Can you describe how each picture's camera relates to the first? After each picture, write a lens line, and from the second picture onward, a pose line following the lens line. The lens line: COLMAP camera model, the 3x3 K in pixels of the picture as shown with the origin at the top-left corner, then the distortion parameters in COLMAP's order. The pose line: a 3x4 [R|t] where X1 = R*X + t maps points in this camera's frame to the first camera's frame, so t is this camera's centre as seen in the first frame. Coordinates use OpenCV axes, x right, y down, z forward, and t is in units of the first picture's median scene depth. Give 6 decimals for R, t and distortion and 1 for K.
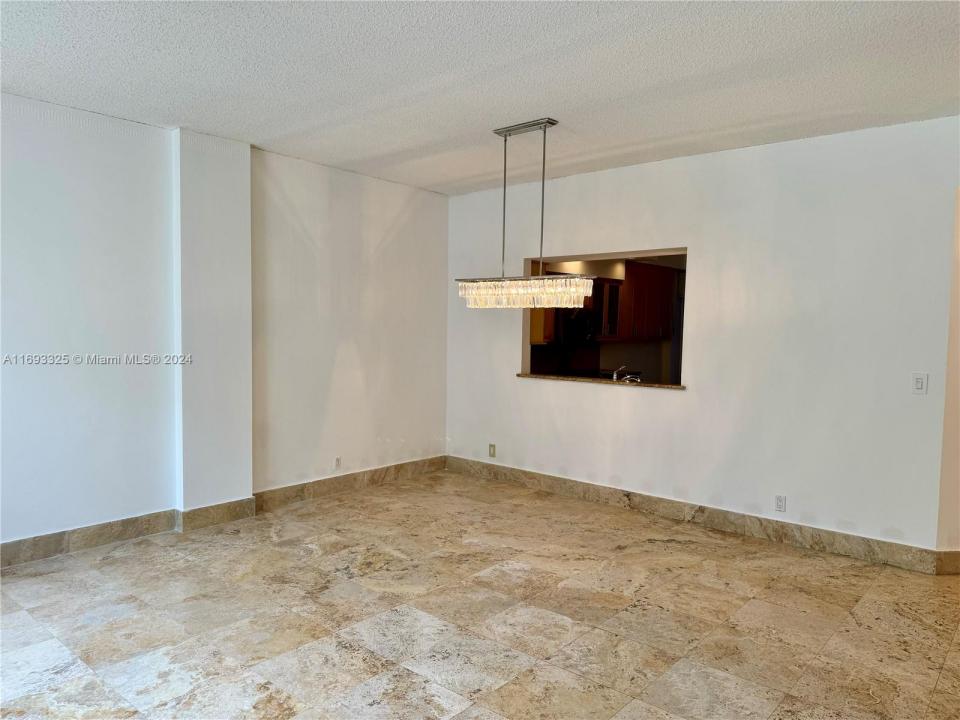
lens RADIAL K [[678.9, 0, 483.9], [0, 678.9, 358.7], [0, 0, 1]] dist [0.127560, -0.174420]
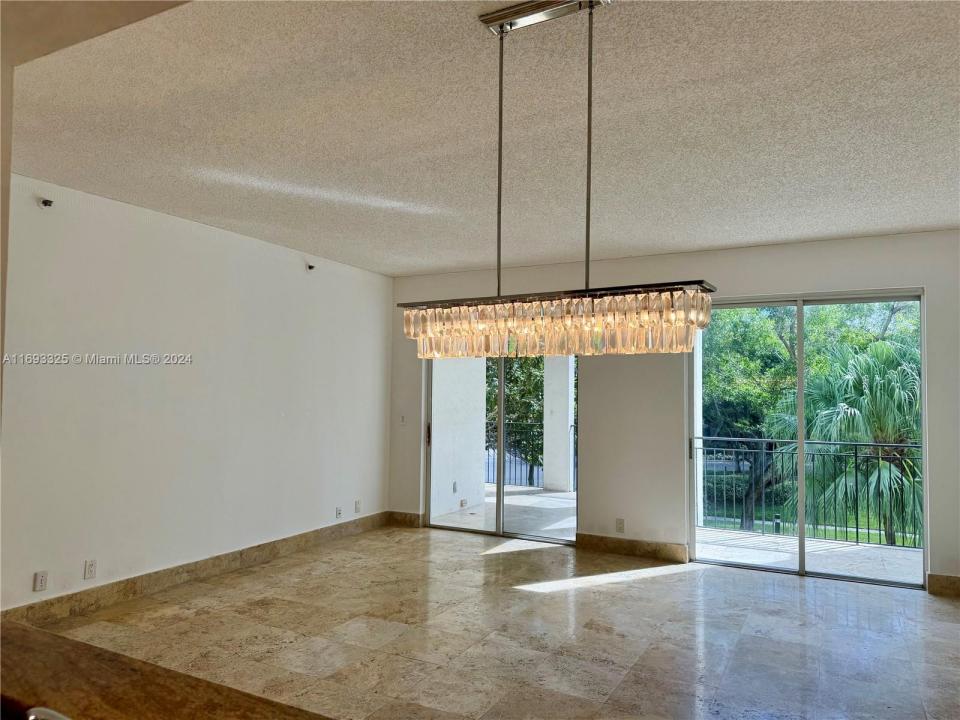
lens RADIAL K [[673.9, 0, 480.0], [0, 673.9, 360.0], [0, 0, 1]] dist [0.048182, -0.054351]
pose [[-0.974989, -0.040299, -0.218570, 0.213695], [-0.041265, 0.999148, -0.000149, -0.073317], [0.218390, 0.008874, -0.975821, 1.526193]]
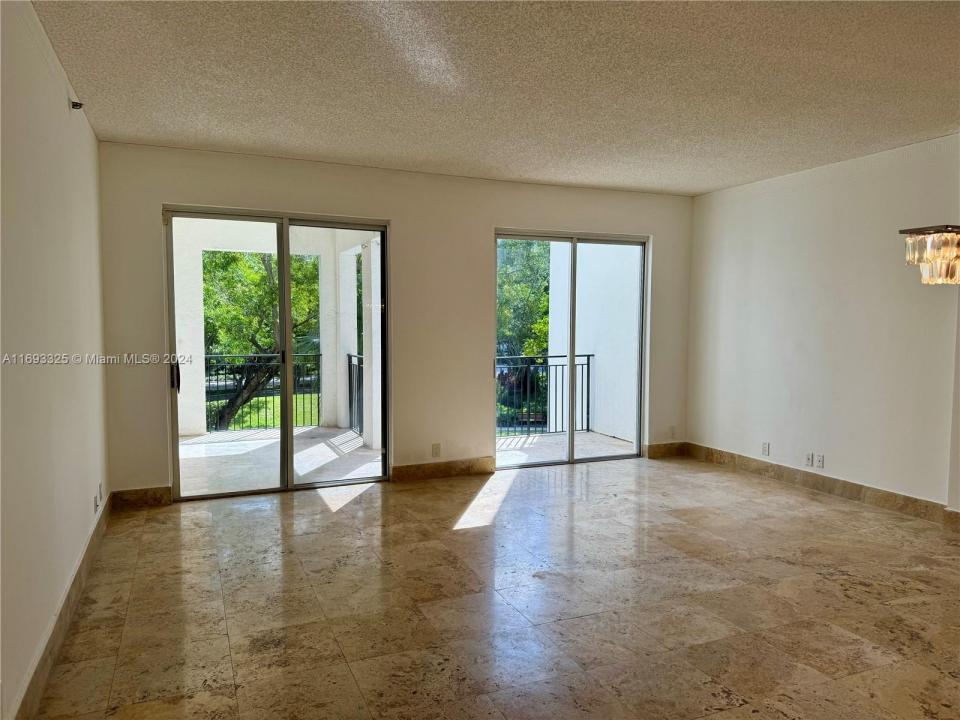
lens RADIAL K [[673.9, 0, 480.0], [0, 673.9, 360.0], [0, 0, 1]] dist [0.048182, -0.054351]
pose [[-0.442011, 0.033424, -0.896387, 0.817631], [-0.060879, 0.995884, 0.067154, -0.024086], [0.894941, 0.084254, -0.438157, 0.881423]]
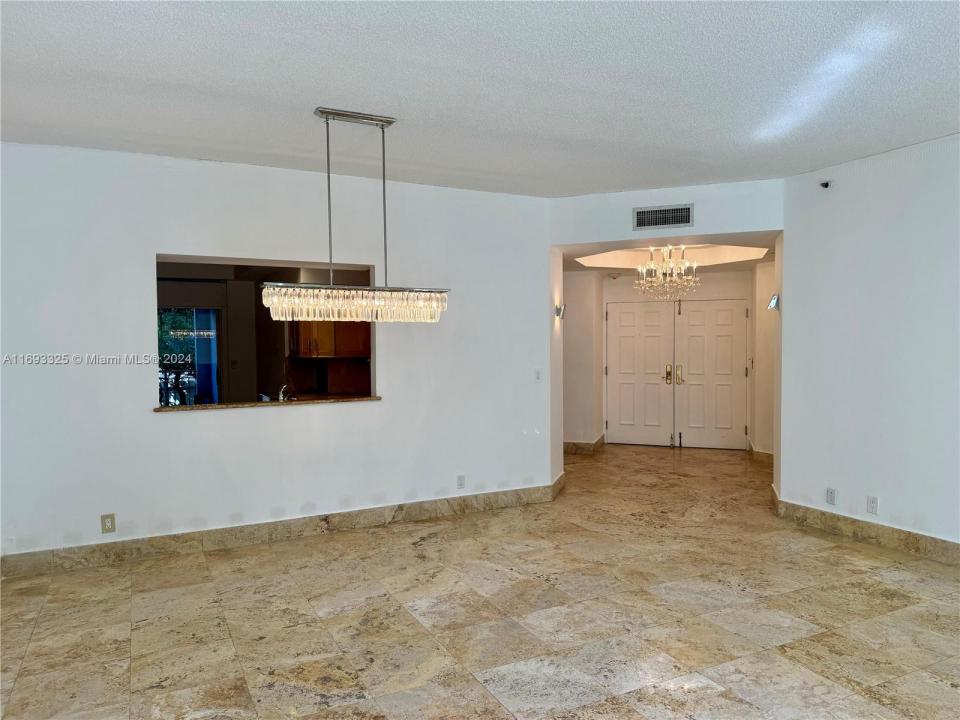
lens RADIAL K [[678.9, 0, 483.9], [0, 678.9, 358.7], [0, 0, 1]] dist [0.127560, -0.174420]
pose [[0.378663, -0.047765, 0.924301, -0.727343], [0.063569, 0.997651, 0.025513, -0.040584], [-0.923349, 0.049096, 0.380810, 0.537923]]
